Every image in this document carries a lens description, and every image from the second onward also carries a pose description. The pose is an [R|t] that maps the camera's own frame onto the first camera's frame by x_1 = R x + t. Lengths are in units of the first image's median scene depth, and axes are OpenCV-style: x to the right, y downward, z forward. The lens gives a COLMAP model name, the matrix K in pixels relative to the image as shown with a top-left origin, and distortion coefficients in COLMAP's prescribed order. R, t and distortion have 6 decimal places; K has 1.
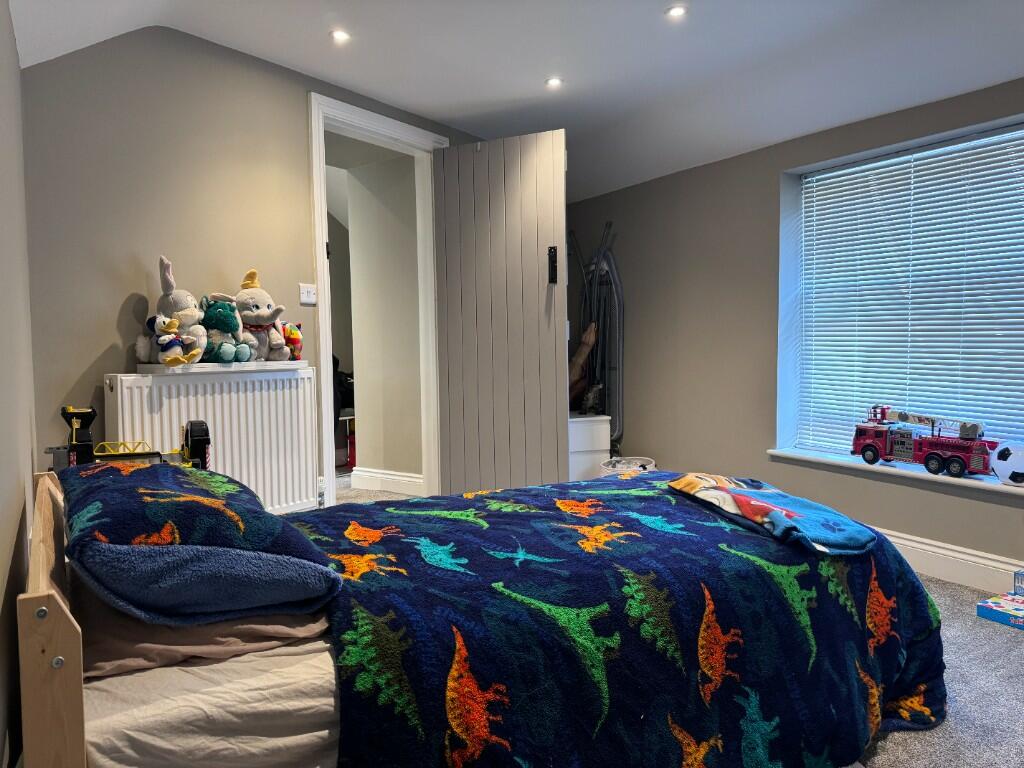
lens RADIAL K [[713.9, 0, 512.0], [0, 713.9, 384.0], [0, 0, 1]] dist [0.079791, -0.136056]
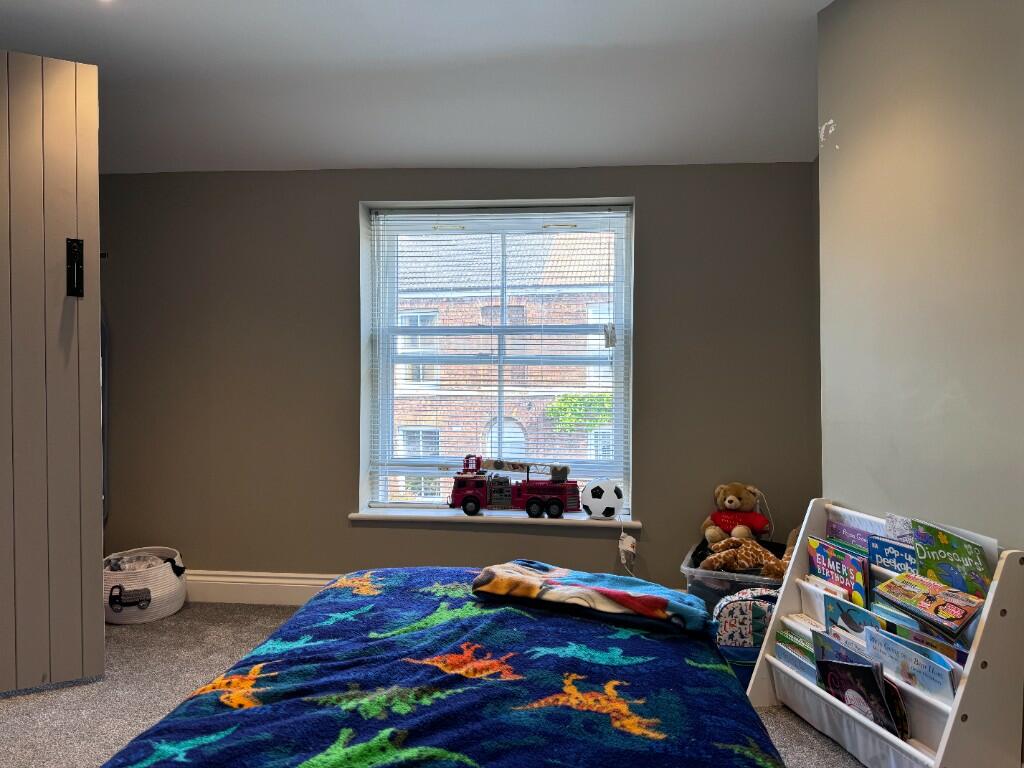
lens RADIAL K [[713.9, 0, 512.0], [0, 713.9, 384.0], [0, 0, 1]] dist [0.079791, -0.136056]
pose [[0.601862, 0.006543, 0.798573, -0.251510], [0.033655, 0.998870, -0.033549, -0.033632], [-0.797891, 0.047068, 0.600962, 0.360765]]
